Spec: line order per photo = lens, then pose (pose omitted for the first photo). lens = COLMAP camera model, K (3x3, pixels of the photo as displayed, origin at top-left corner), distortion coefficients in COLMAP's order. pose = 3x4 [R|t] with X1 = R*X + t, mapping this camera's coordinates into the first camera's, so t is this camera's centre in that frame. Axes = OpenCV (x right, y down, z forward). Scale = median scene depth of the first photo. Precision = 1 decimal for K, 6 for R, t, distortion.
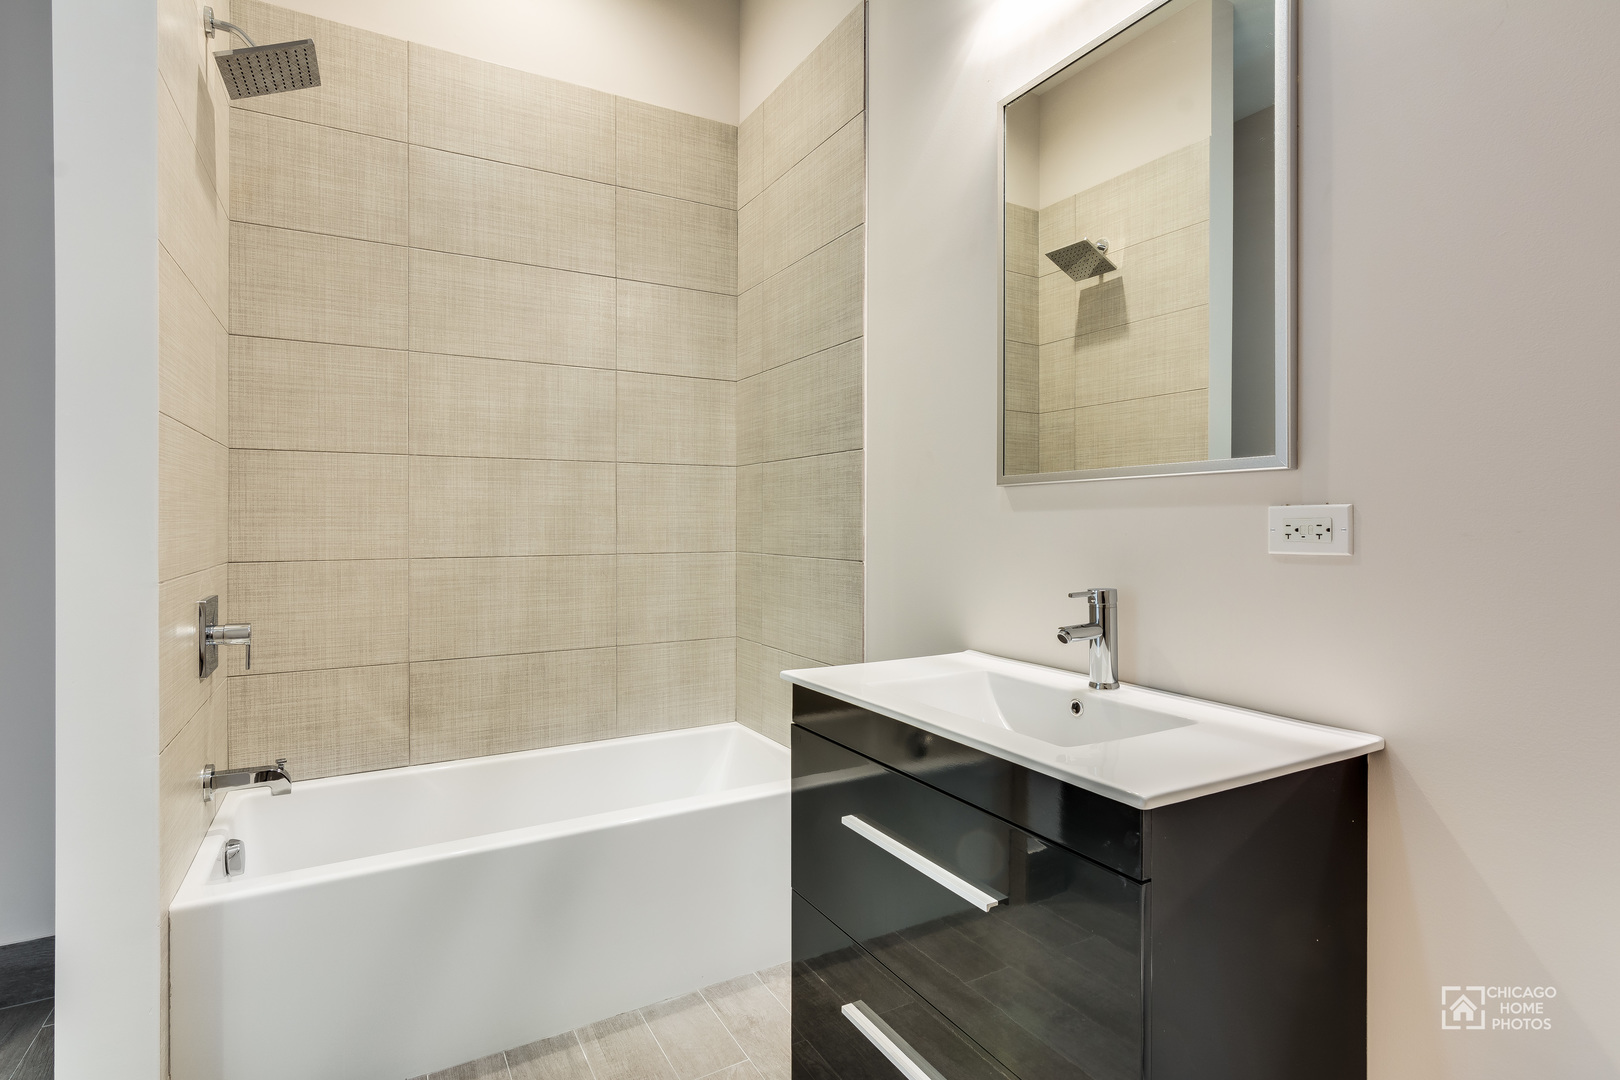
lens RADIAL K [[799.2, 0, 805.9], [0, 799.2, 526.1], [0, 0, 1]] dist [-0.001134, 0.000325]
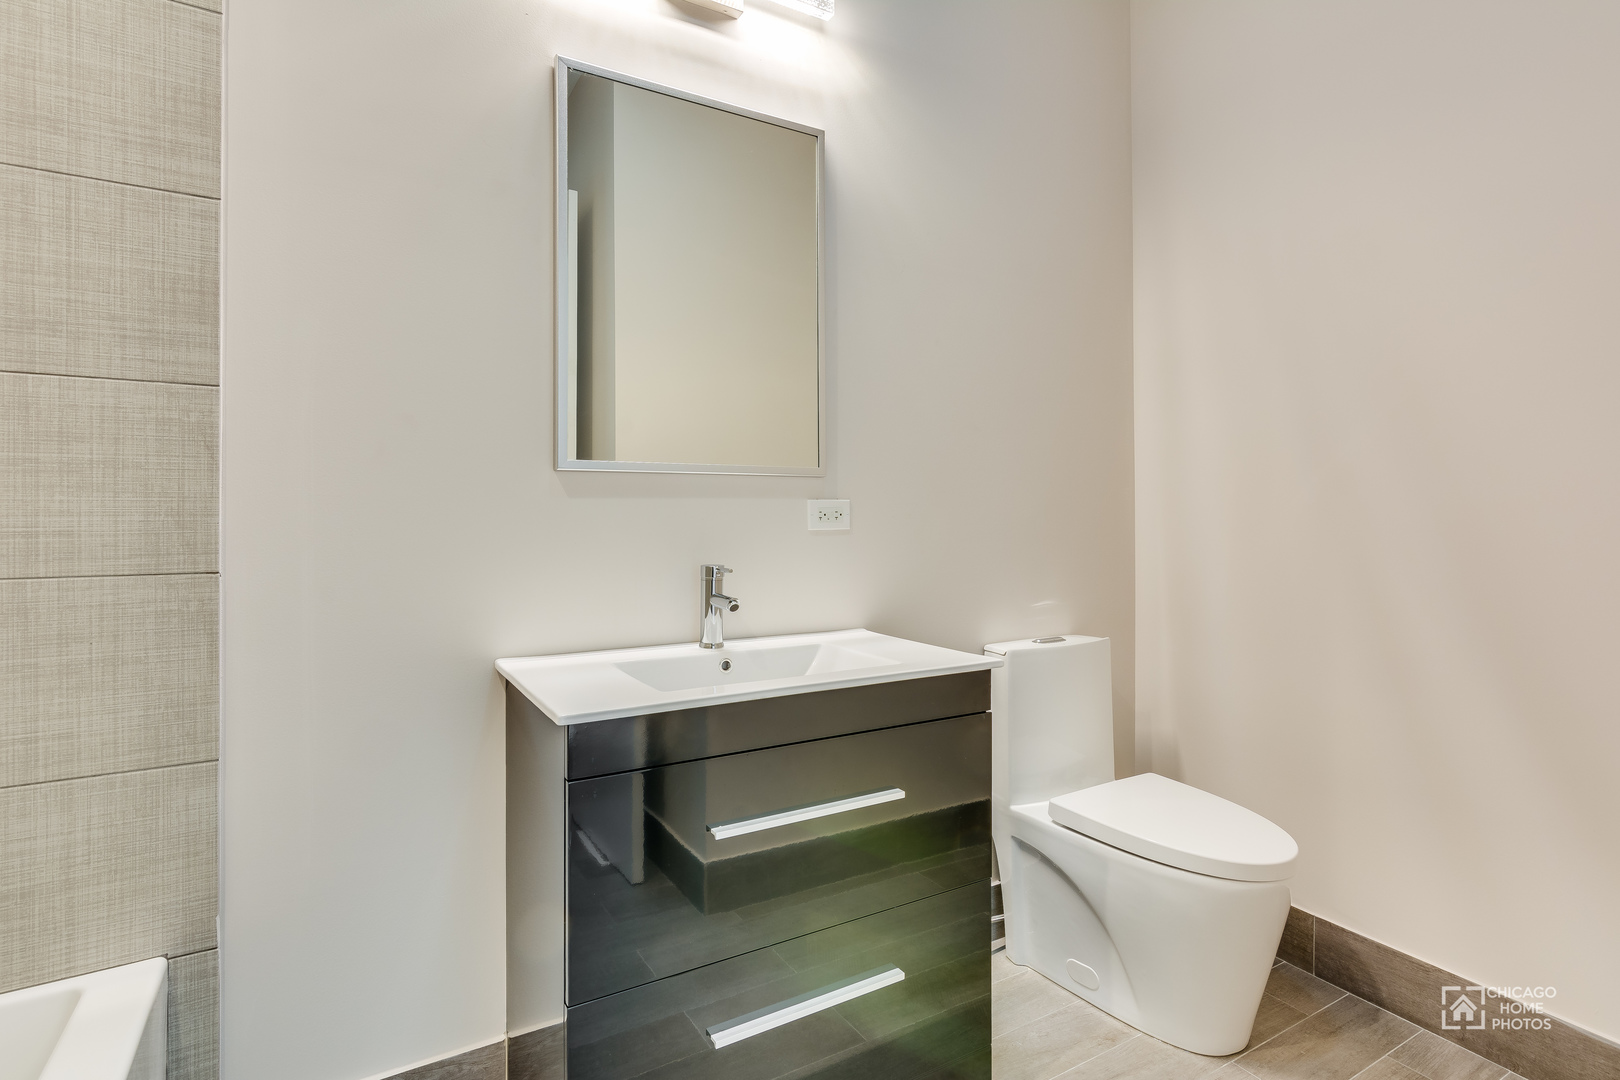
lens RADIAL K [[799.2, 0, 805.9], [0, 799.2, 526.1], [0, 0, 1]] dist [-0.001134, 0.000325]
pose [[-0.023696, -0.001960, 0.999717, -0.541119], [0.011265, 0.999934, 0.002228, 0.012665], [-0.999656, 0.011314, -0.023672, 0.570716]]
